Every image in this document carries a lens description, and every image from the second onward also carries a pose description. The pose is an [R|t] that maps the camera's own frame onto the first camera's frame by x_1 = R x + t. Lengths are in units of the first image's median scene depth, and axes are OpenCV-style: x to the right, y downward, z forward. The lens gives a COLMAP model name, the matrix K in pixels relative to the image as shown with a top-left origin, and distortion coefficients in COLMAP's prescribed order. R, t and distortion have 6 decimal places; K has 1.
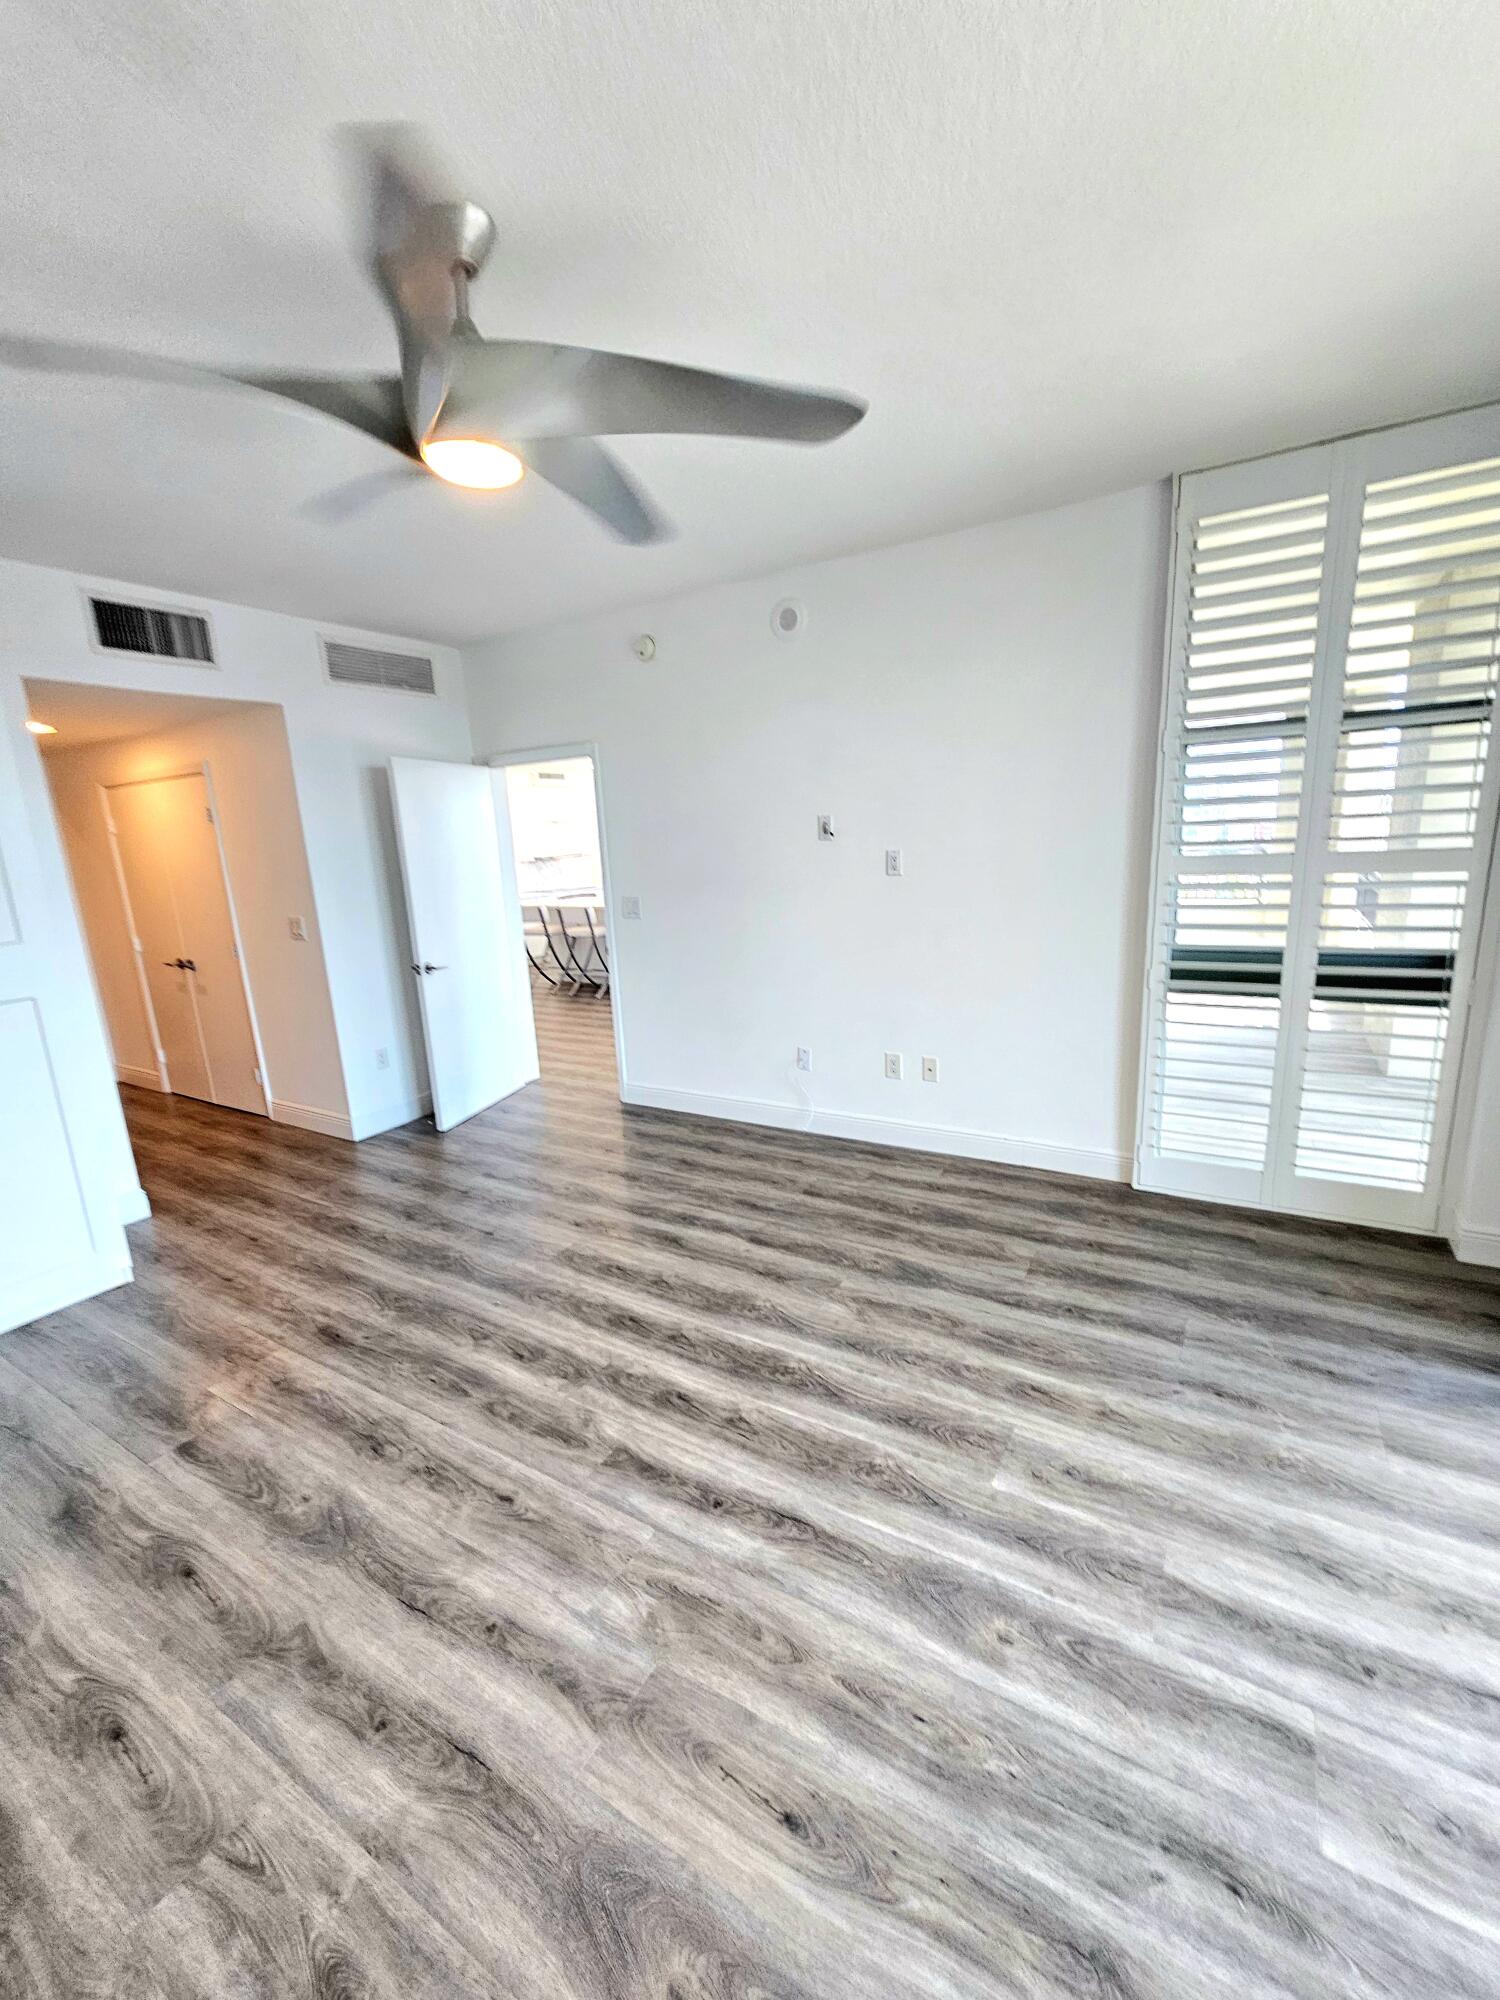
lens RADIAL K [[827.1, 0, 744.9], [0, 827.1, 1008.5], [0, 0, 1]] dist [-0.011523, 0.003729]
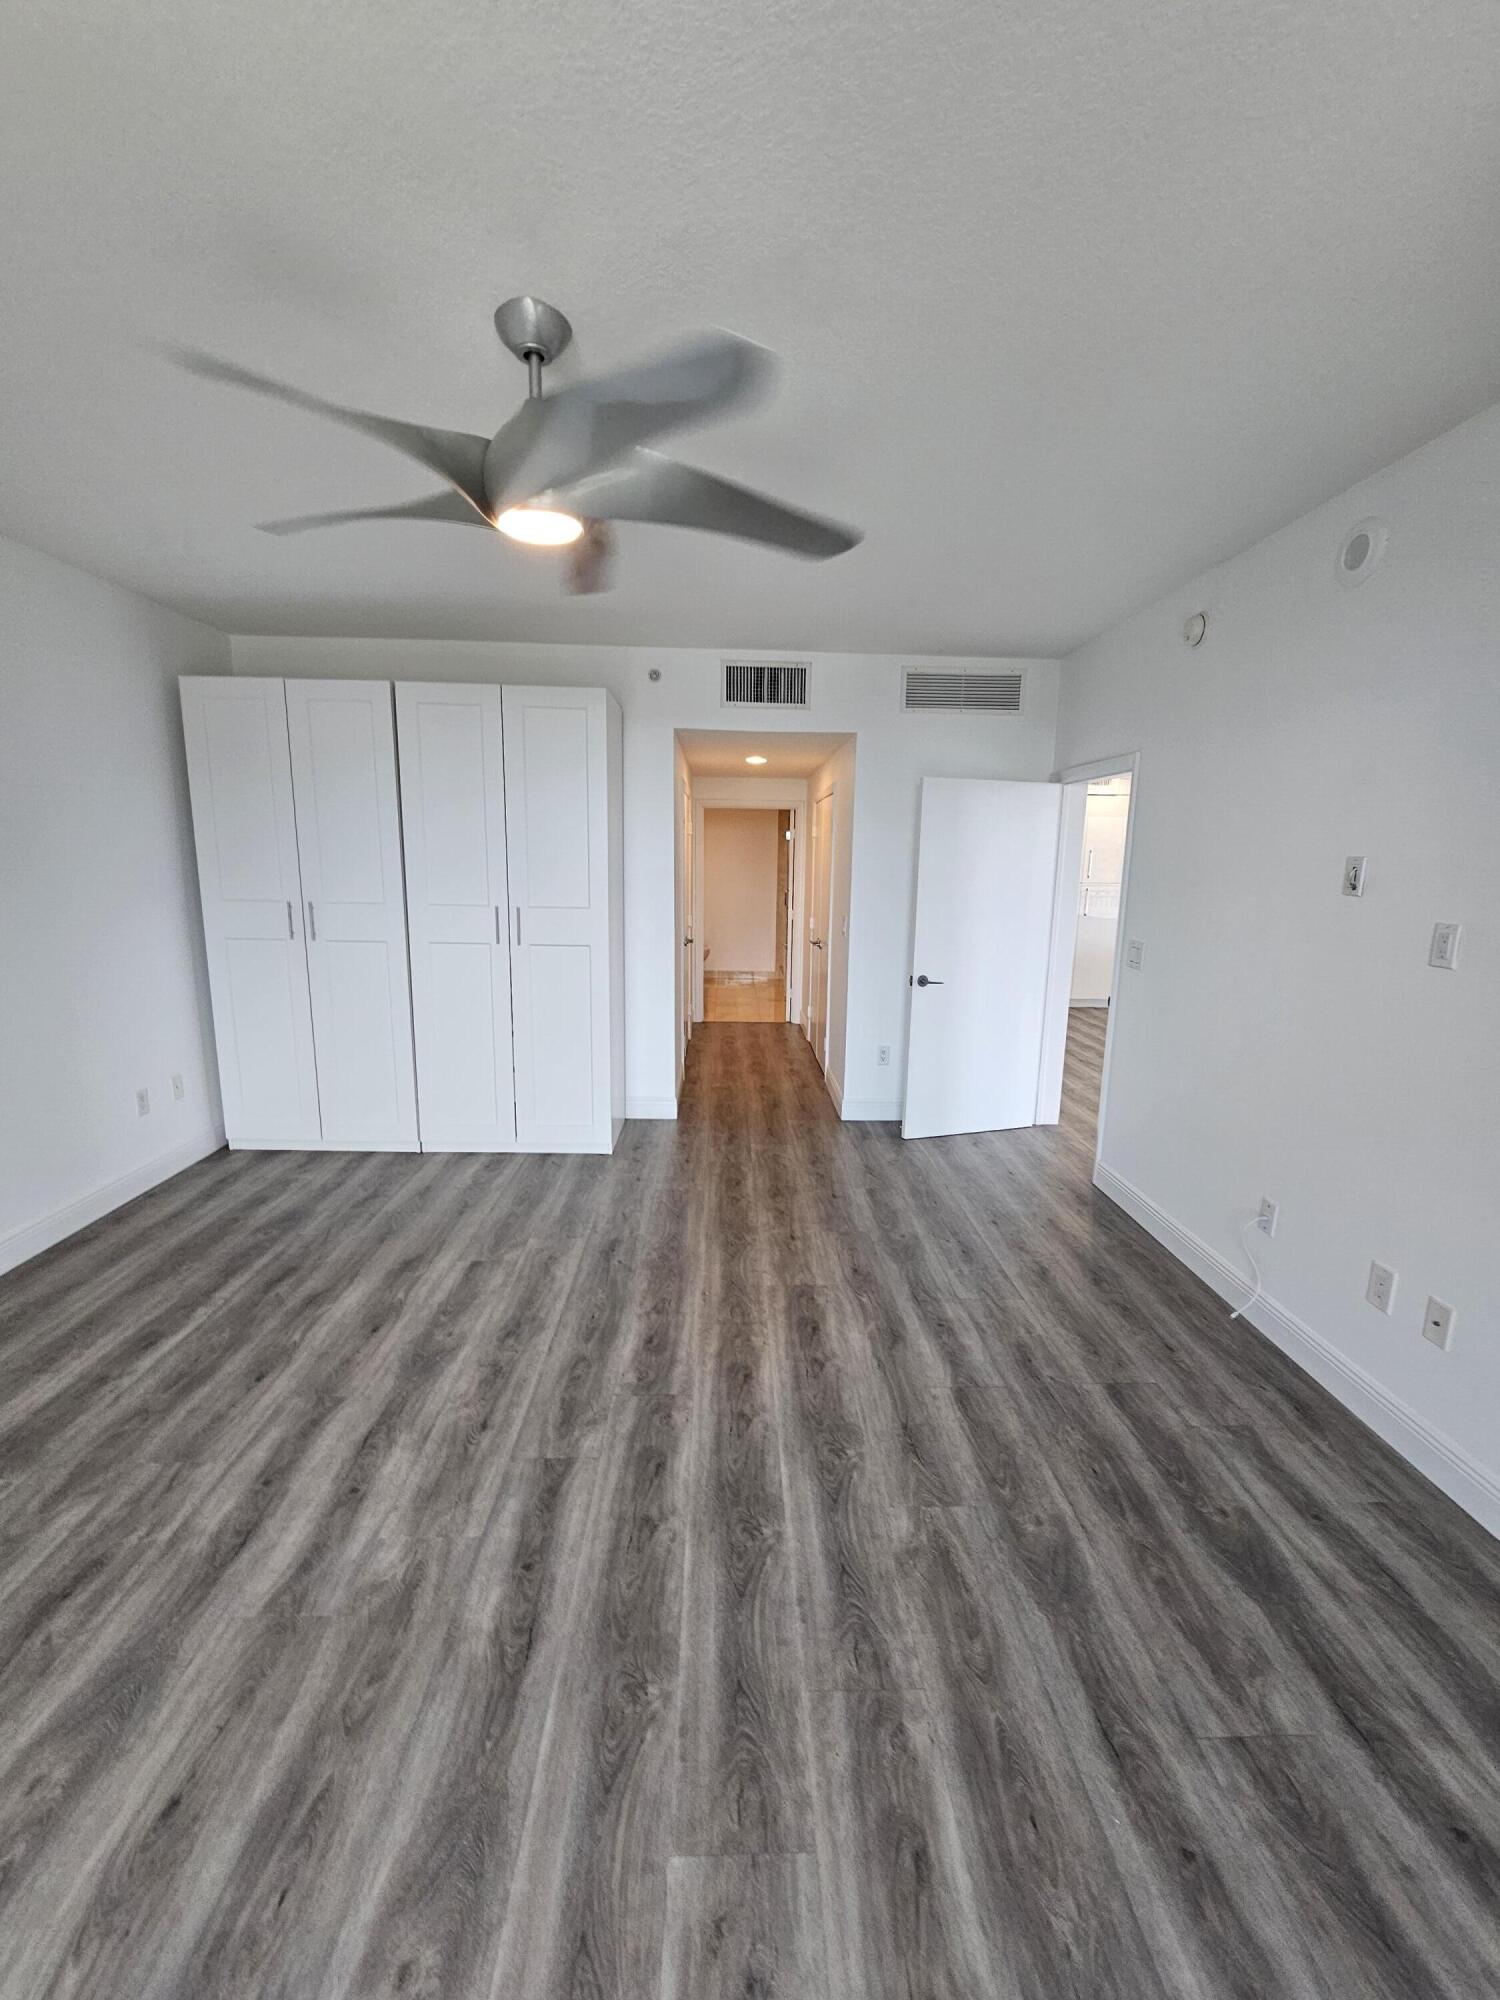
lens RADIAL K [[827.1, 0, 744.9], [0, 827.1, 1008.5], [0, 0, 1]] dist [-0.011523, 0.003729]
pose [[0.545439, 0.209842, -0.811457, 0.566378], [-0.219184, 0.970172, 0.103556, -0.122000], [0.808983, 0.121375, 0.575164, 0.466681]]
